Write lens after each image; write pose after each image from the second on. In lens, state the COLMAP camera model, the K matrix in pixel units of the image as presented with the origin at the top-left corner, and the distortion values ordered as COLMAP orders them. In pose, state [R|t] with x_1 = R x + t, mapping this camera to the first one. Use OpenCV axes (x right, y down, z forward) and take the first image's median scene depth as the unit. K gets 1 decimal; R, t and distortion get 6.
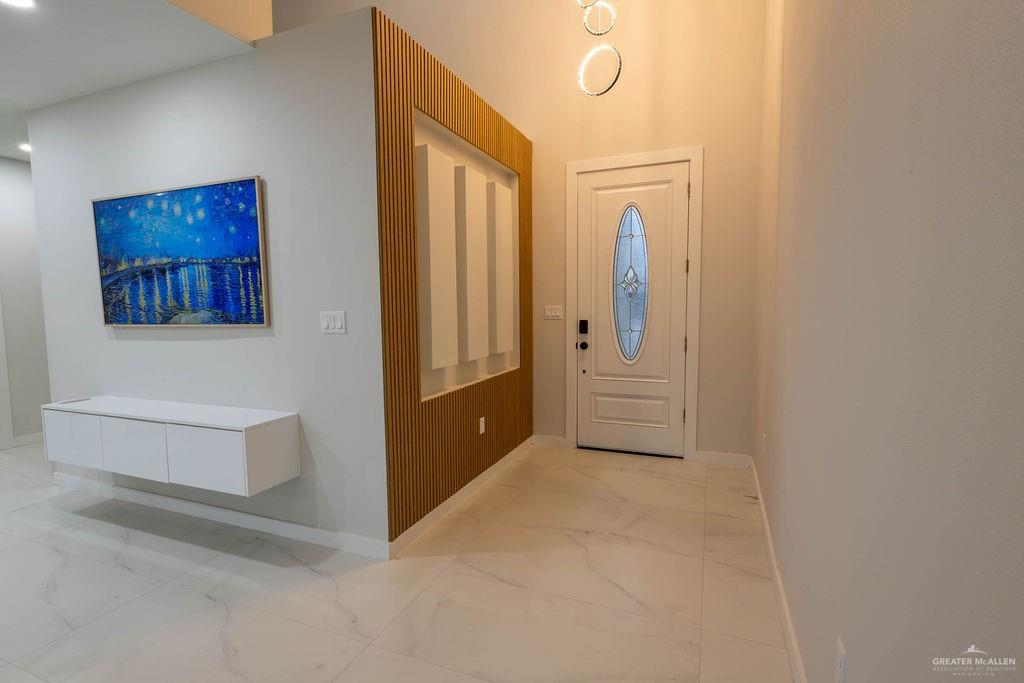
lens RADIAL K [[488.3, 0, 499.7], [0, 488.3, 342.8], [0, 0, 1]] dist [0.001256, 0.000464]
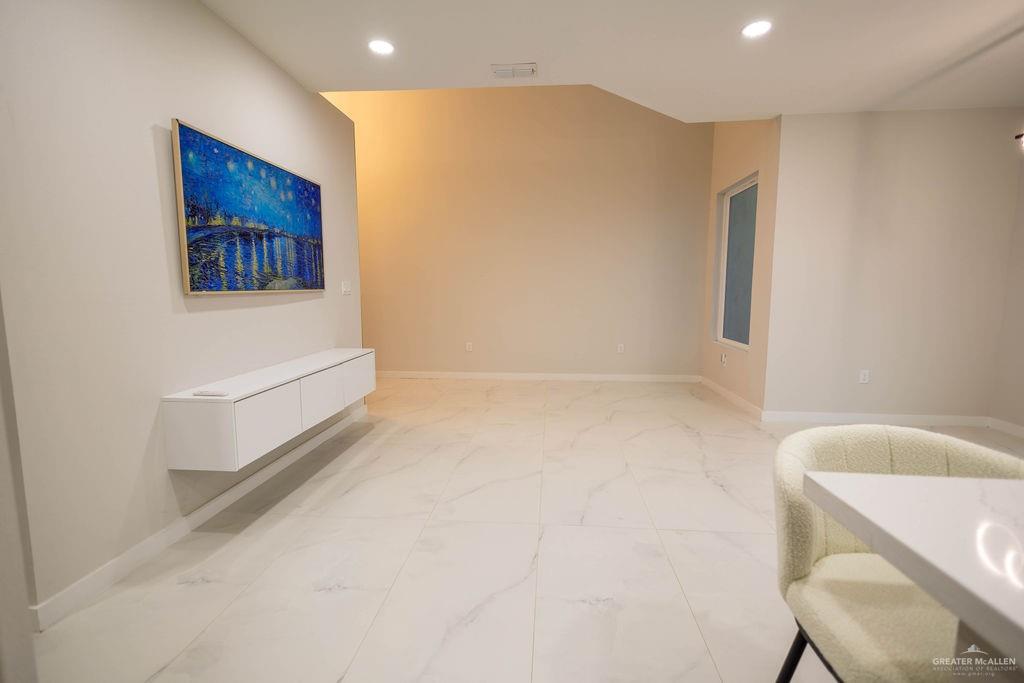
lens RADIAL K [[488.3, 0, 499.7], [0, 488.3, 342.8], [0, 0, 1]] dist [0.001256, 0.000464]
pose [[-0.276290, -0.093615, 0.956504, -1.813921], [0.081880, 0.989333, 0.120479, -0.012404], [-0.957580, 0.111606, -0.265677, 0.824842]]
